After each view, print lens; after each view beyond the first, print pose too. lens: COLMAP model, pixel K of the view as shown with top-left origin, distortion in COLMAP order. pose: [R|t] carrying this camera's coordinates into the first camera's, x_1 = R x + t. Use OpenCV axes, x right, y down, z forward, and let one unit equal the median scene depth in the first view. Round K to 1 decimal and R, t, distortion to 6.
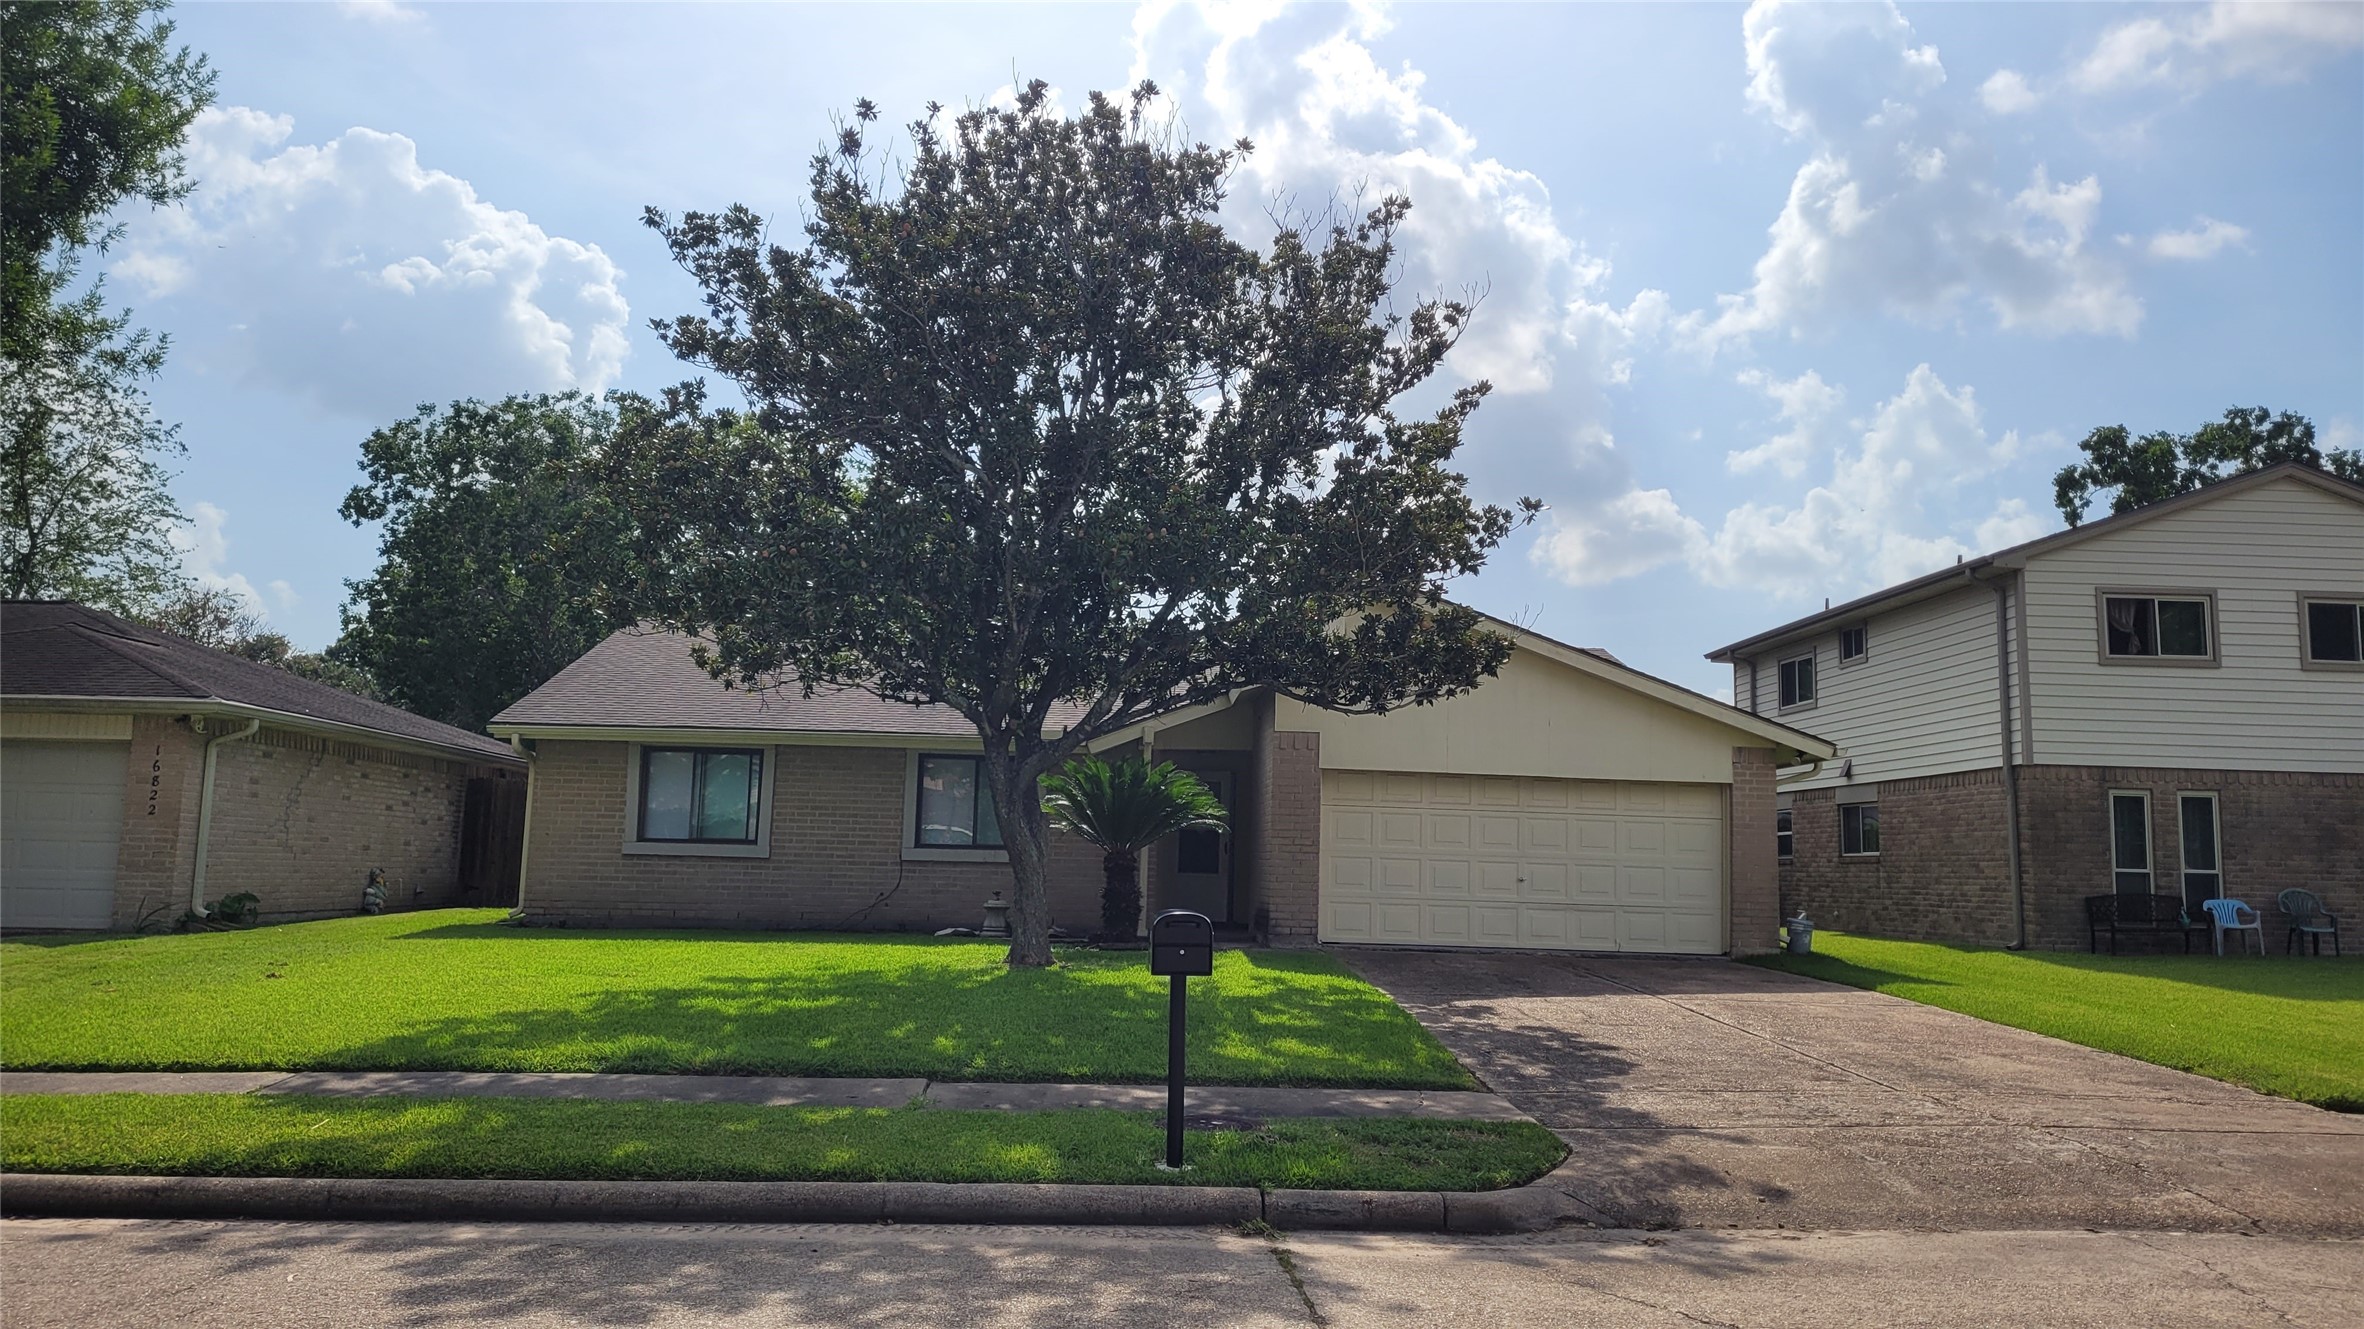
lens RADIAL K [[1745.4, 0, 1182.0], [0, 1745.4, 664.5], [0, 0, 1]] dist [0.044765, -0.056137]
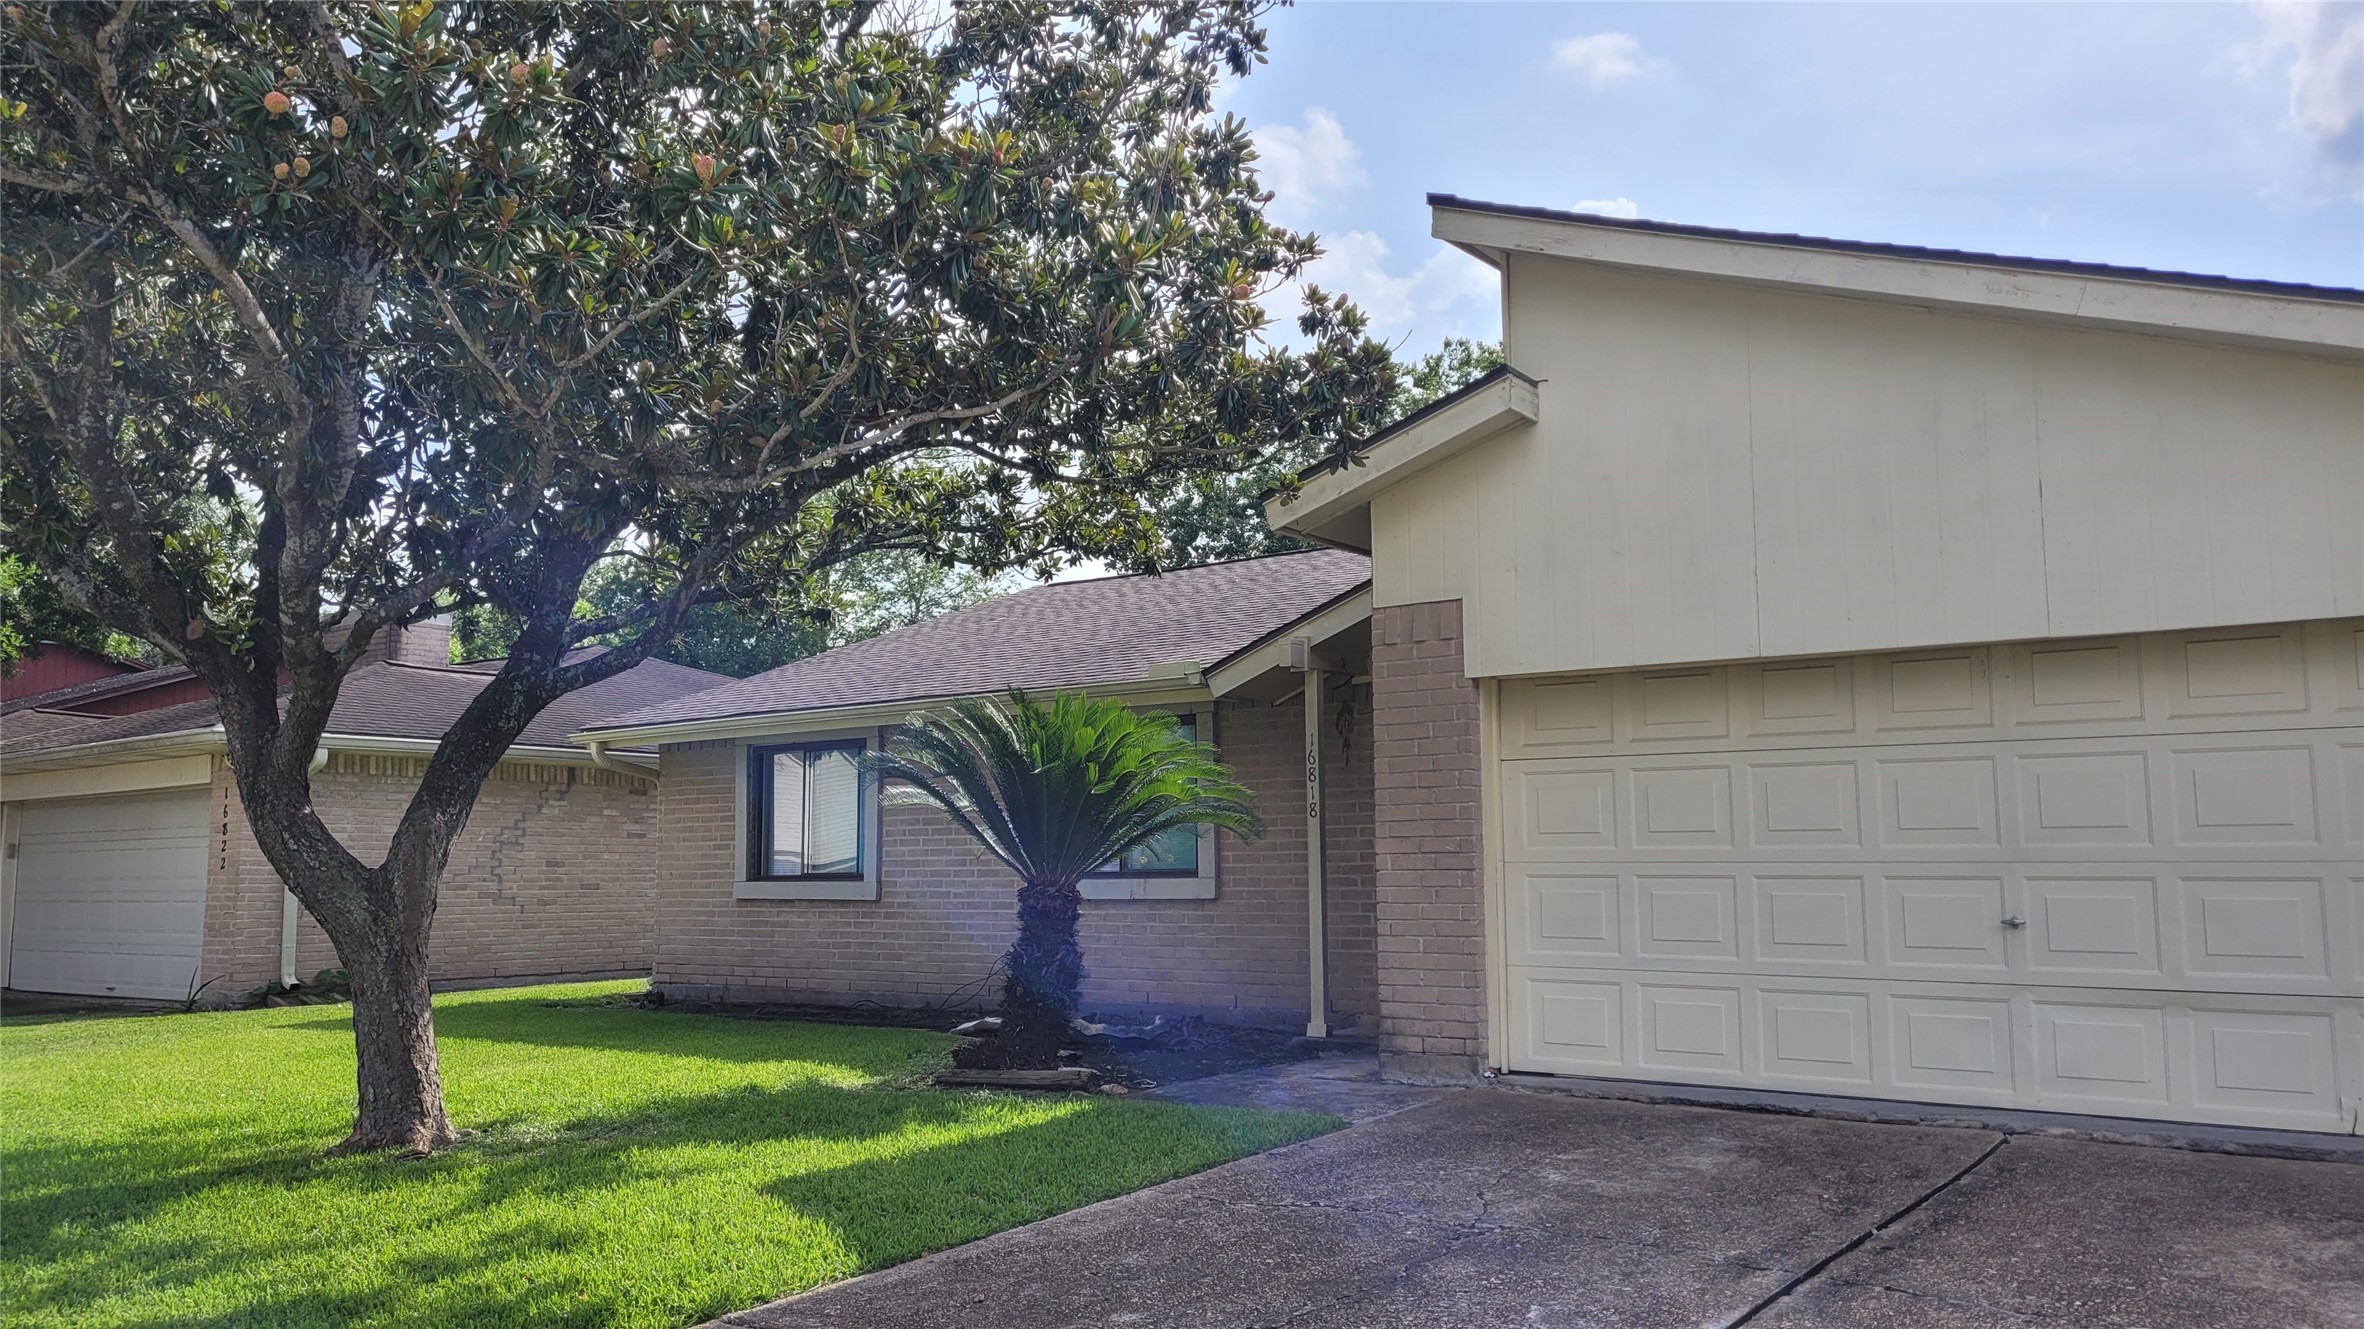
lens RADIAL K [[1745.4, 0, 1182.0], [0, 1745.4, 664.5], [0, 0, 1]] dist [0.044765, -0.056137]
pose [[0.765049, -0.105833, -0.635216, 0.301566], [0.097392, 0.994072, -0.048324, 0.069544], [0.636565, -0.024894, 0.770821, 0.603643]]
